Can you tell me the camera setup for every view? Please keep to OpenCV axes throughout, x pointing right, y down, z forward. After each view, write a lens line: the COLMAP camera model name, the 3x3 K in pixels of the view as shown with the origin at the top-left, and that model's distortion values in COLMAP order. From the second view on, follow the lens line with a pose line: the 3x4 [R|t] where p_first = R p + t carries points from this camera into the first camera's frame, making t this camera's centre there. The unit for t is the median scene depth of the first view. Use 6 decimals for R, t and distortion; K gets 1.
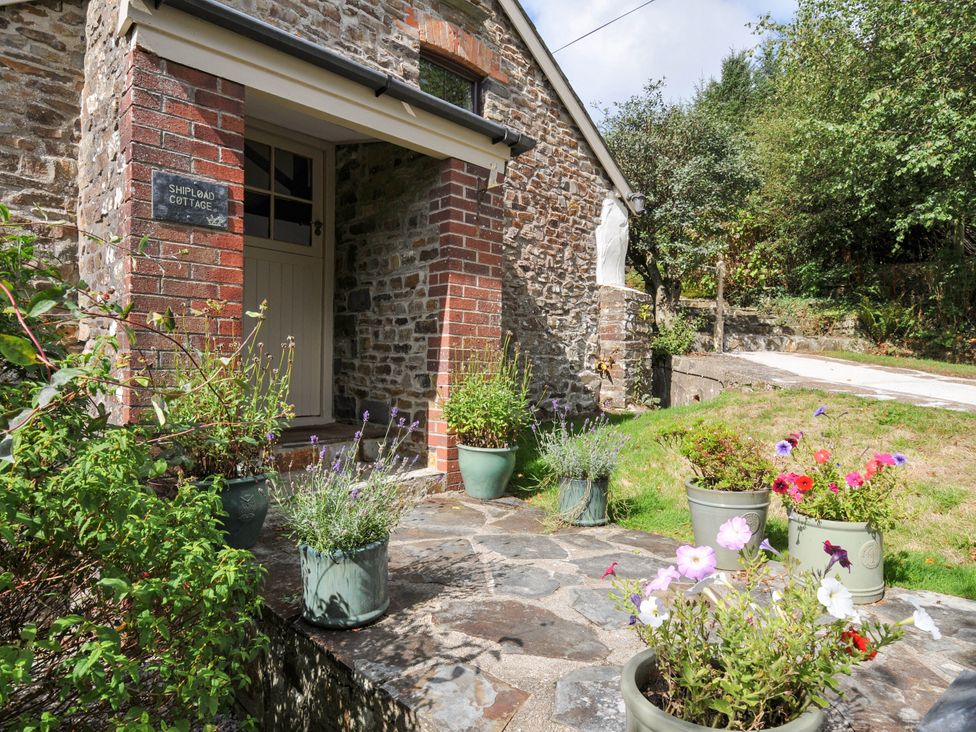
lens RADIAL K [[584.2, 0, 511.5], [0, 584.2, 372.8], [0, 0, 1]] dist [0.005803, -0.018098]
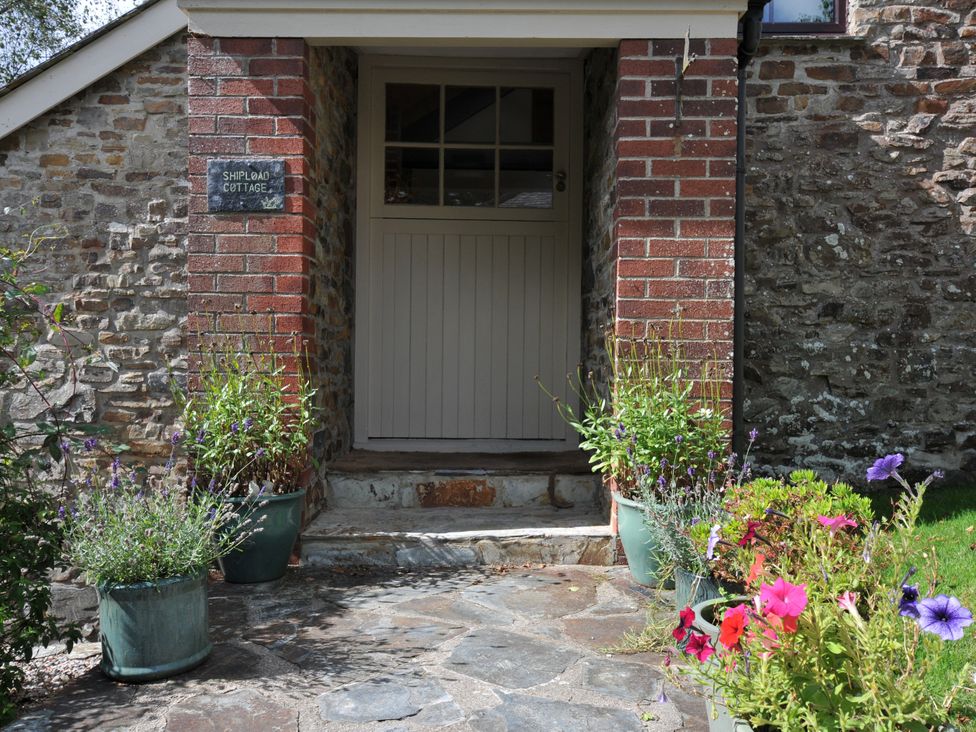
lens RADIAL K [[853.6, 0, 488.0], [0, 853.6, 371.7], [0, 0, 1]] dist [0.014155, 0.004106]
pose [[0.693366, -0.007157, -0.720550, 0.493839], [-0.005116, 0.999877, -0.014854, 0.007513], [0.720567, 0.013986, 0.693244, 0.269843]]
